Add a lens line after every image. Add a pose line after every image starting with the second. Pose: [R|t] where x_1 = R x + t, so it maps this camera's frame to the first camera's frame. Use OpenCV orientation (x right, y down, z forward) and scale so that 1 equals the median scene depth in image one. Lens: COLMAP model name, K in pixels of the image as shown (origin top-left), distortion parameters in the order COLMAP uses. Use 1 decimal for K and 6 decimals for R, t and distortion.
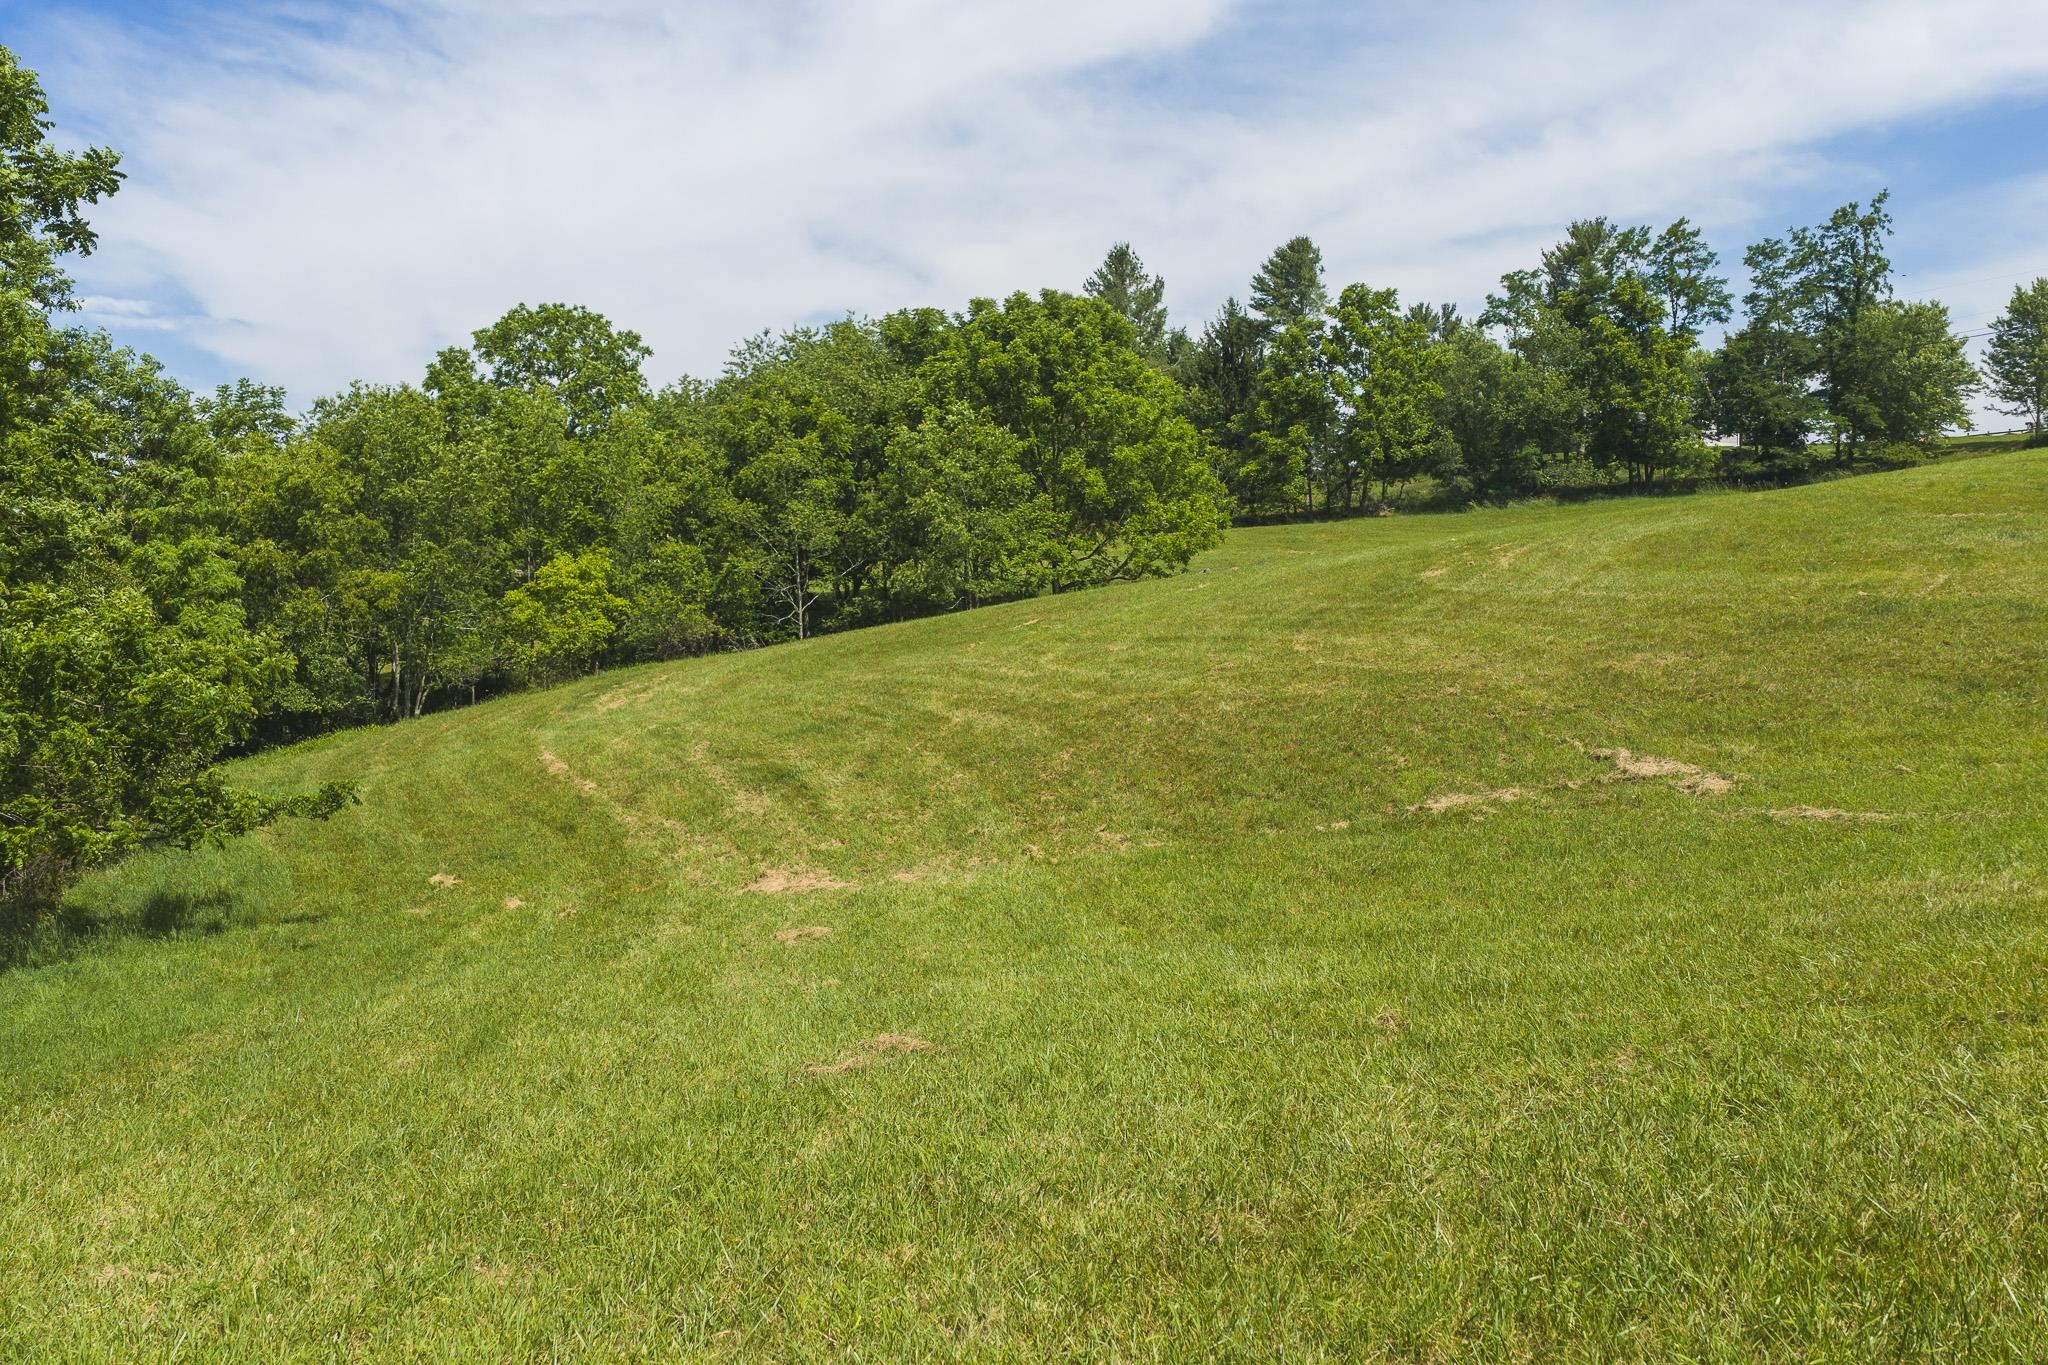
lens RADIAL K [[1724.7, 0, 1032.7], [0, 1724.7, 659.3], [0, 0, 1]] dist [0.071821, -0.065136]
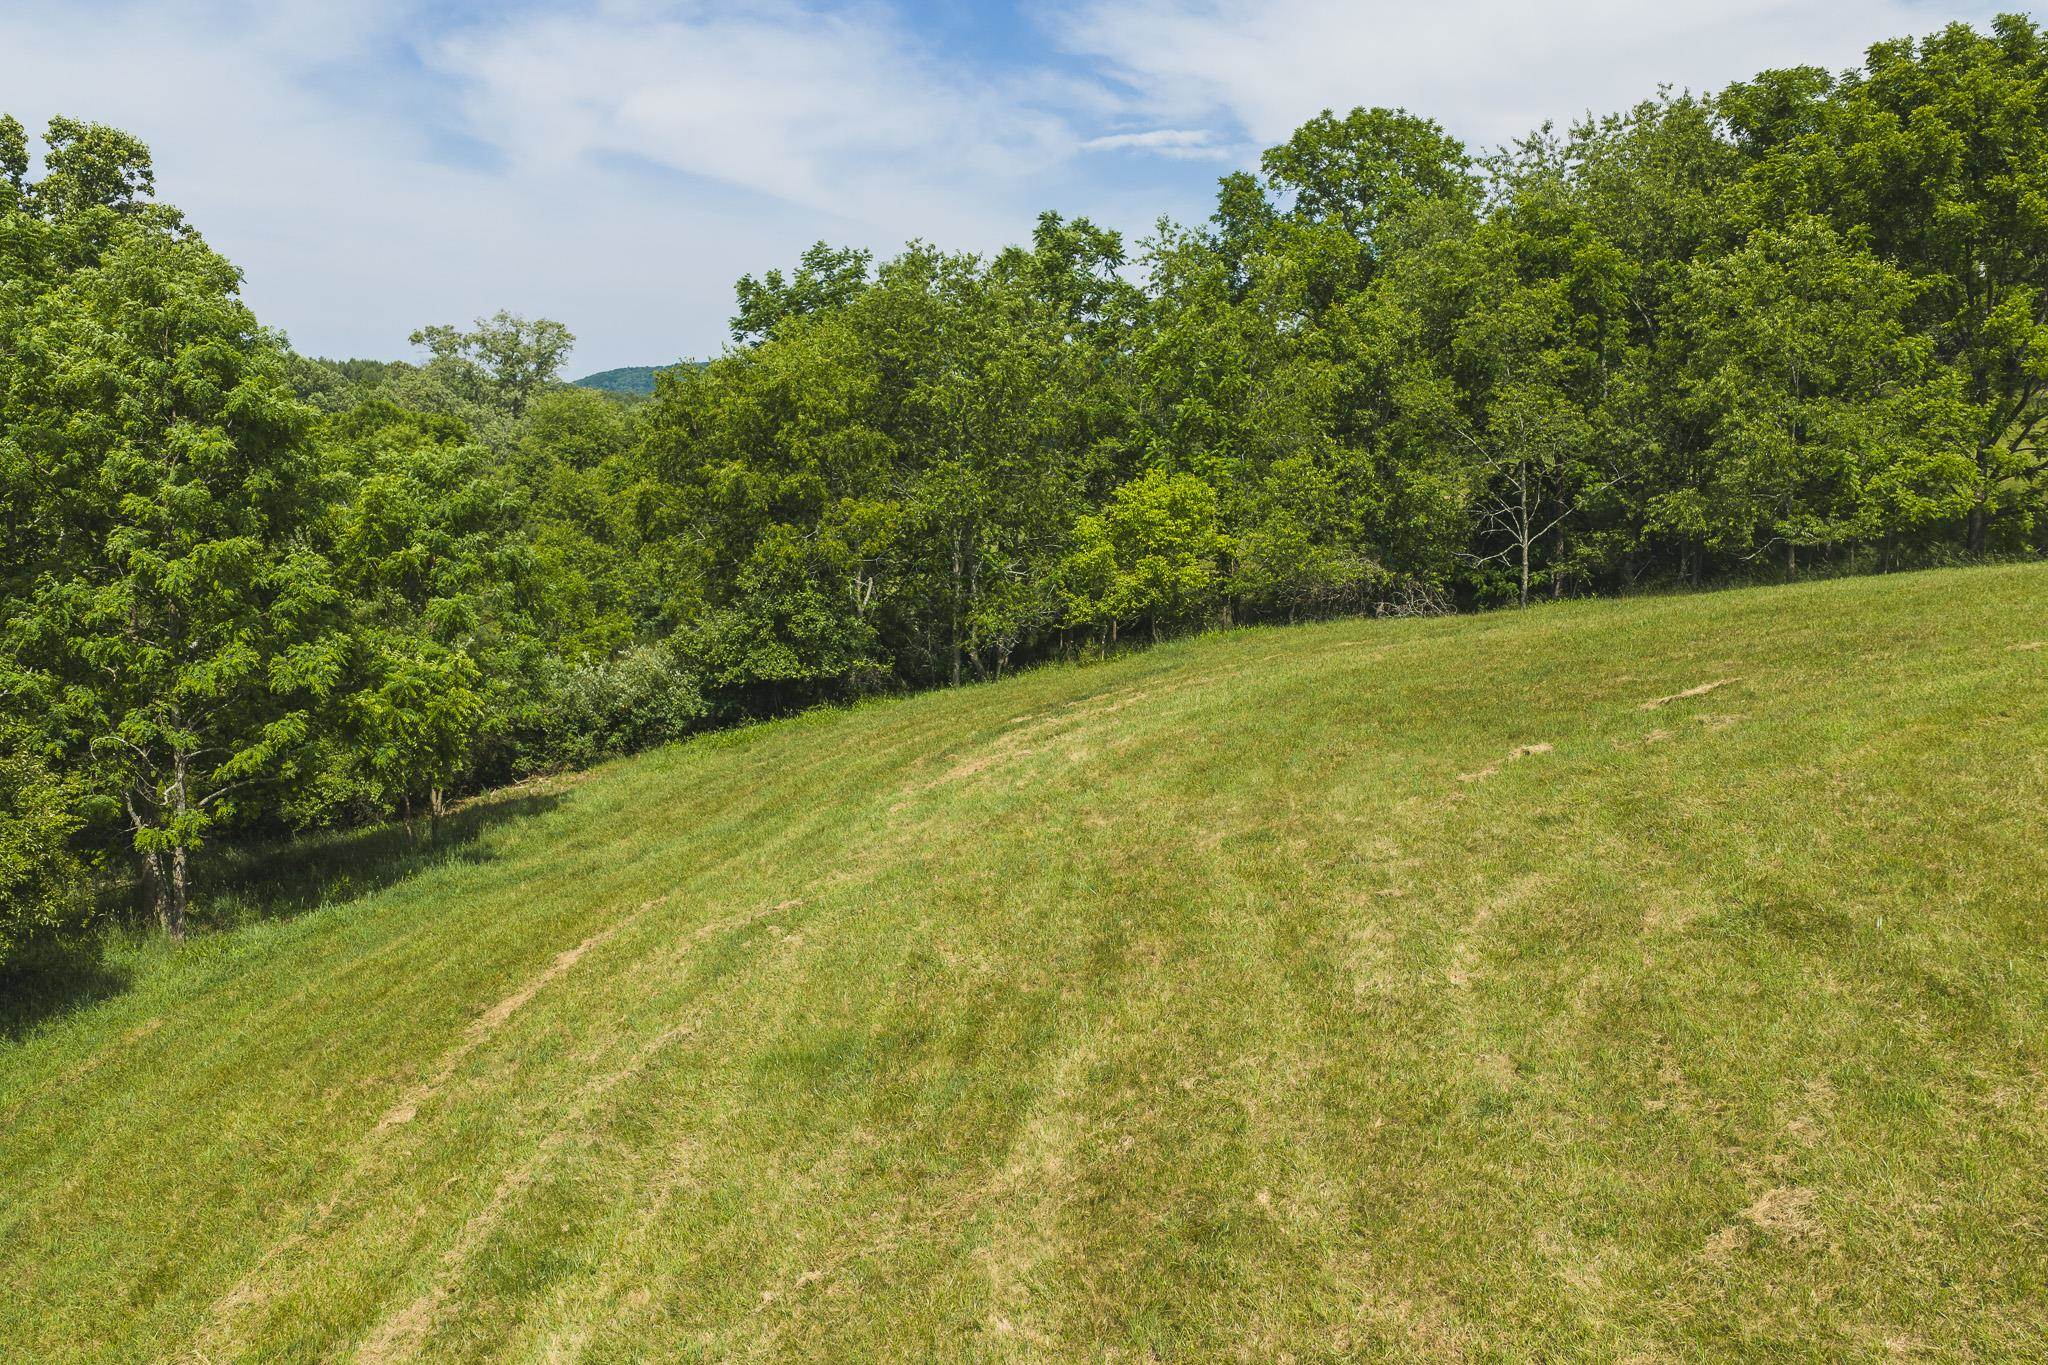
lens RADIAL K [[1770.7, 0, 1021.7], [0, 1770.7, 686.3], [0, 0, 1]] dist [0.005937, 0.006666]
pose [[0.838866, 0.092924, -0.536348, 0.051055], [-0.029531, 0.991639, 0.125616, -0.035256], [0.543537, -0.089536, 0.834596, 0.194743]]
